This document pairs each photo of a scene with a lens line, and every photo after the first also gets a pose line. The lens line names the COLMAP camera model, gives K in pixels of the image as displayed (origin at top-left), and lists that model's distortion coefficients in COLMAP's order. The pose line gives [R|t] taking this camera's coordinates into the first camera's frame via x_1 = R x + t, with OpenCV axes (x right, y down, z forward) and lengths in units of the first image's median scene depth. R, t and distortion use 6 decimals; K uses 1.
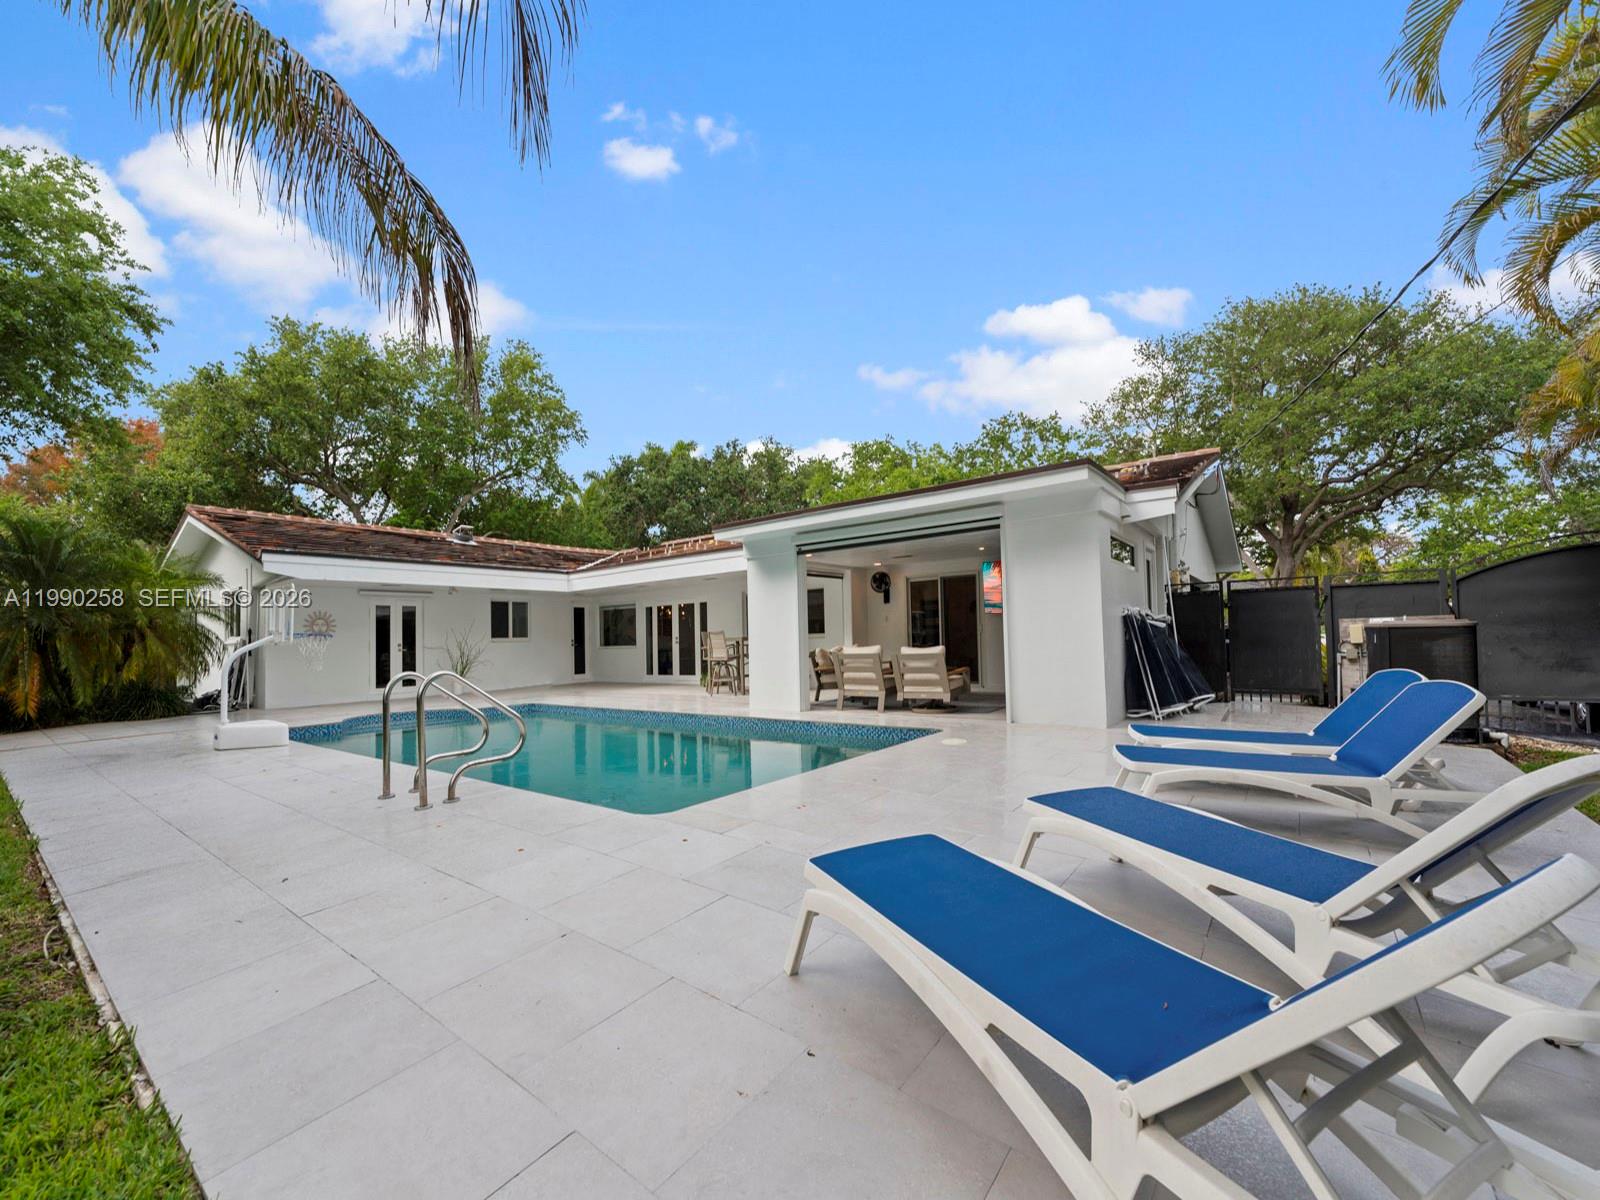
lens RADIAL K [[649.5, 0, 806.2], [0, 649.5, 626.4], [0, 0, 1]] dist [0.000124, -0.000974]
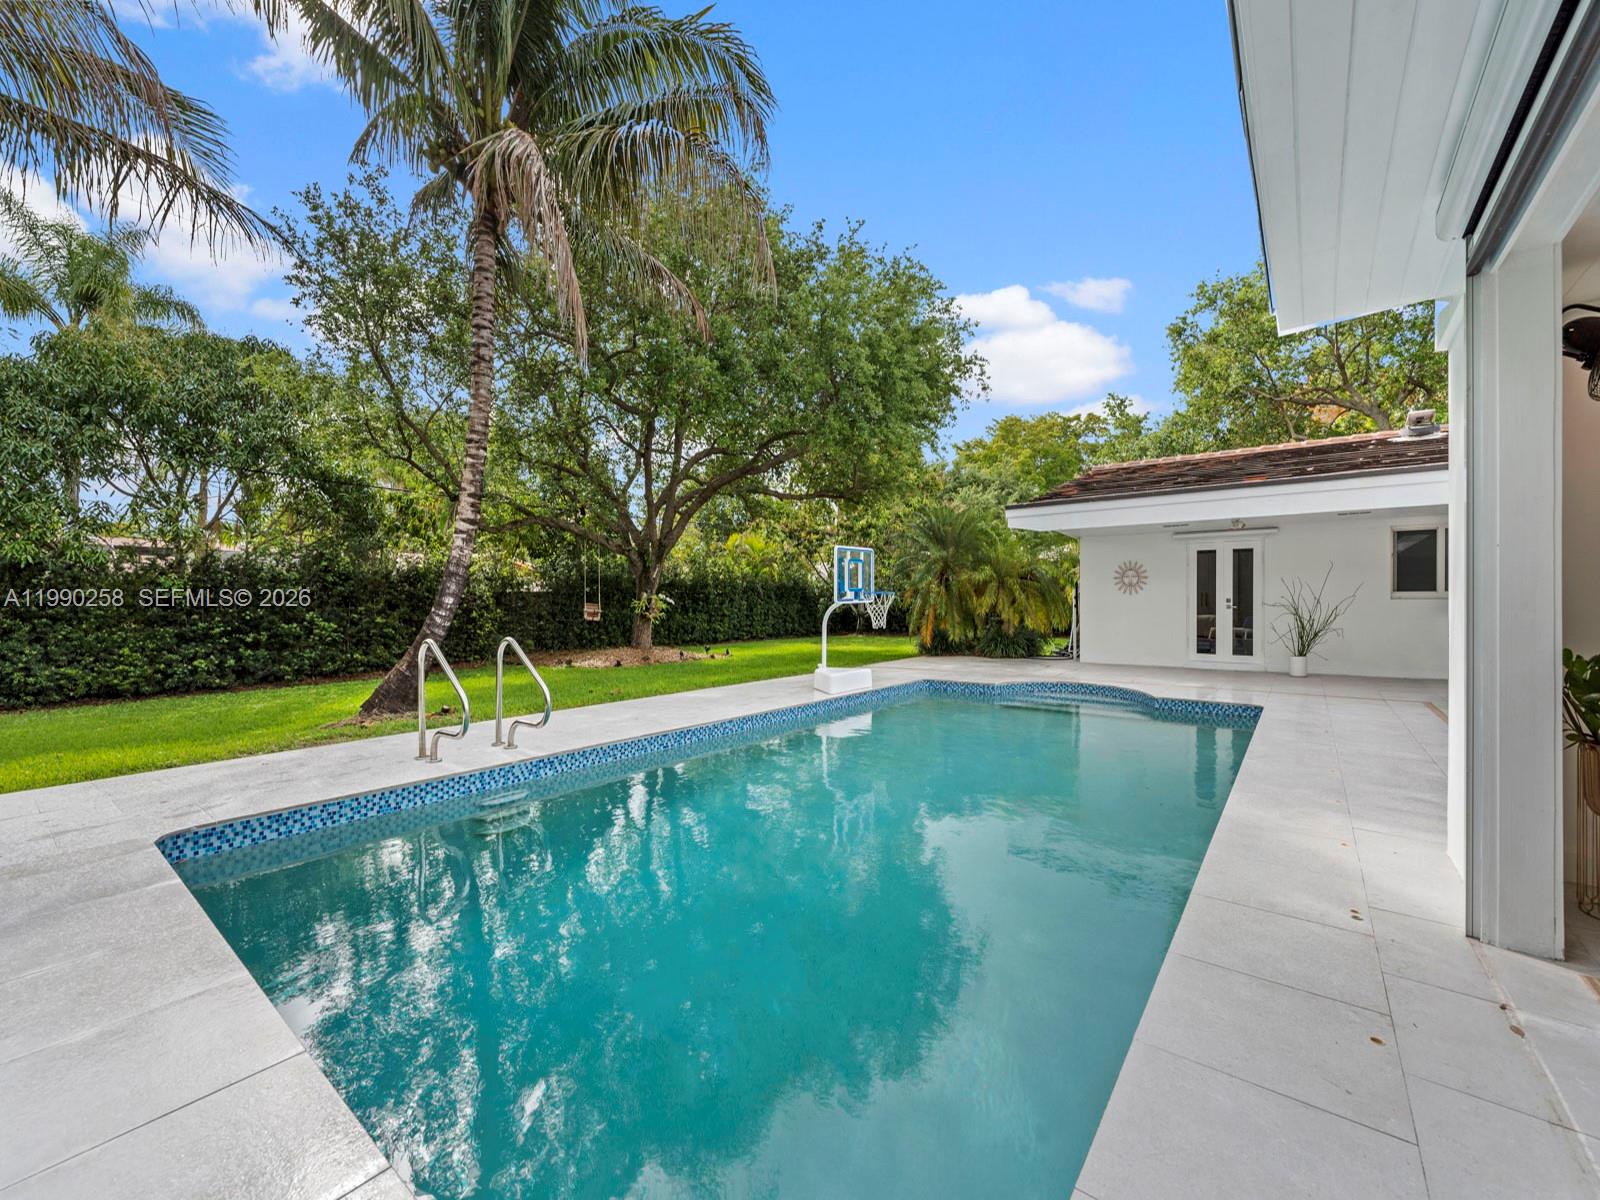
lens RADIAL K [[649.5, 0, 786.7], [0, 649.5, 597.9], [0, 0, 1]] dist [0.000124, -0.000974]
pose [[-0.032253, 0.022575, -0.999225, 0.134254], [0.023523, 0.999485, 0.021822, -0.002584], [0.999203, -0.022800, -0.032767, 0.442435]]
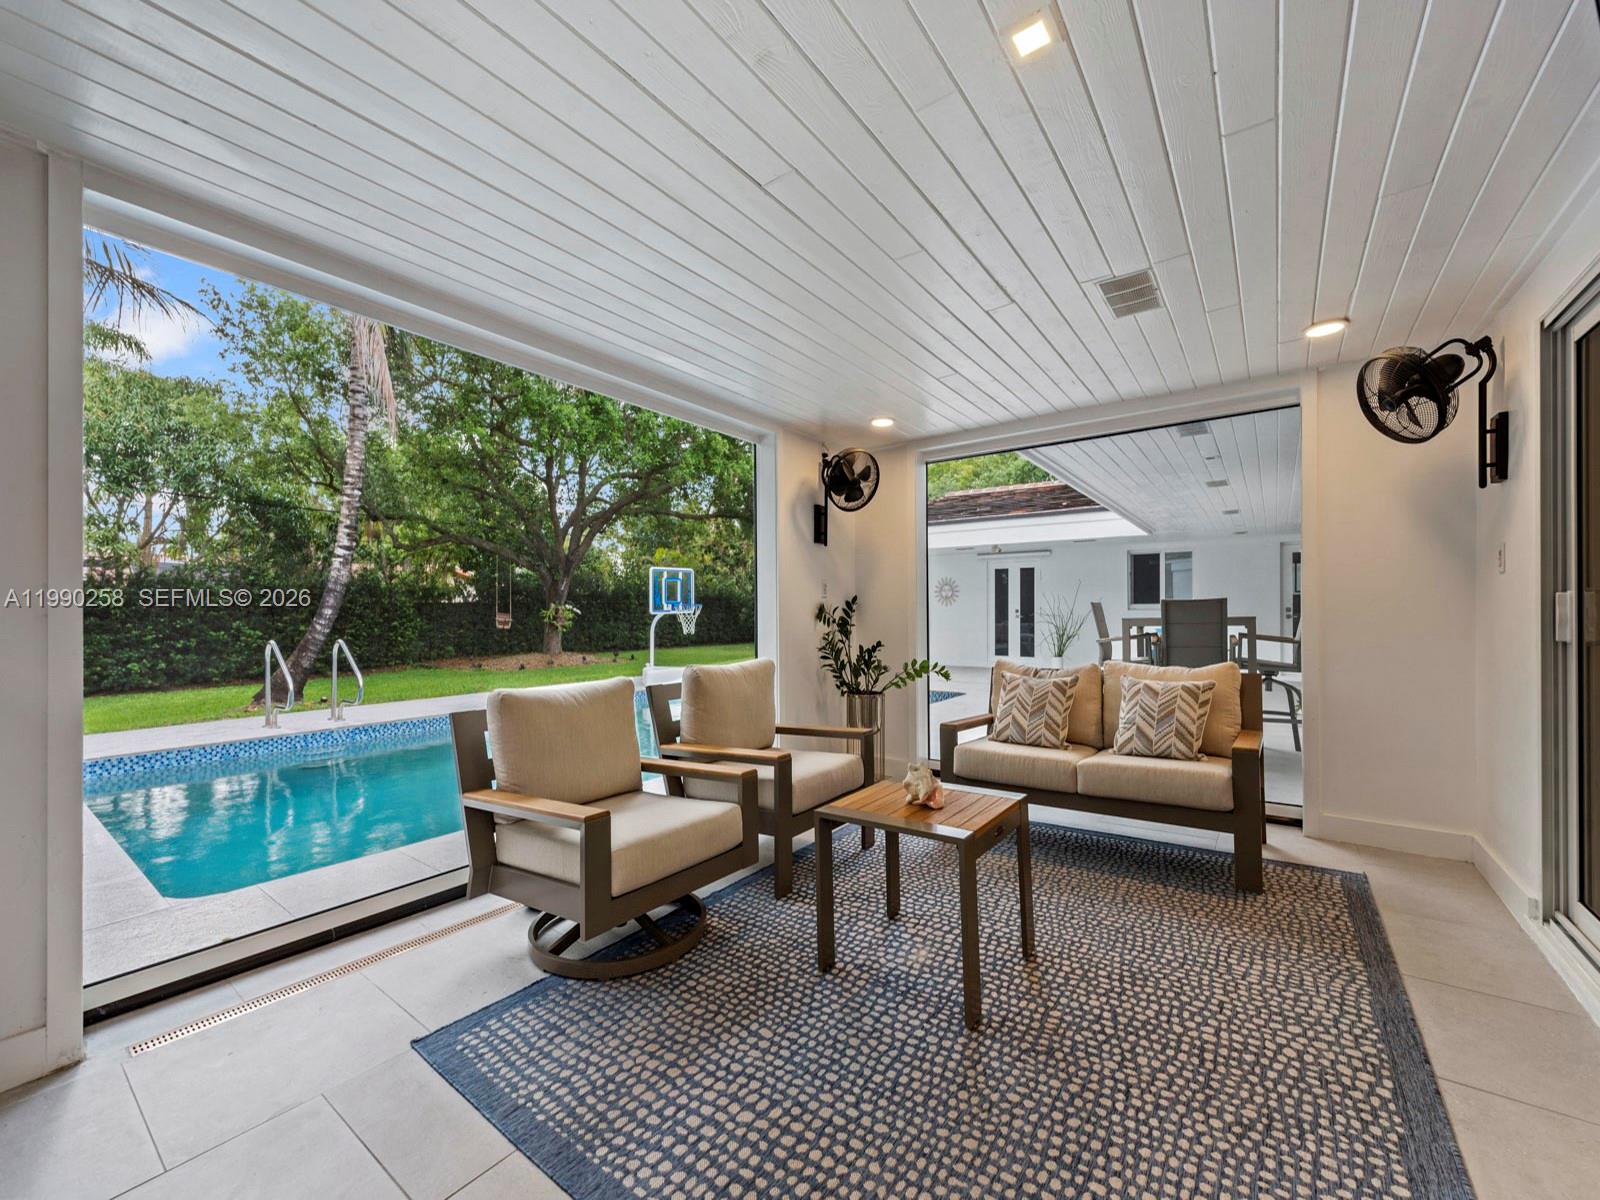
lens RADIAL K [[649.5, 0, 779.8], [0, 649.5, 599.1], [0, 0, 1]] dist [0.000124, -0.000974]
pose [[-0.005114, 0.011204, -0.999924, 0.249920], [0.022851, 0.999677, 0.011084, -0.004767], [0.999726, -0.022792, -0.005369, 0.588473]]
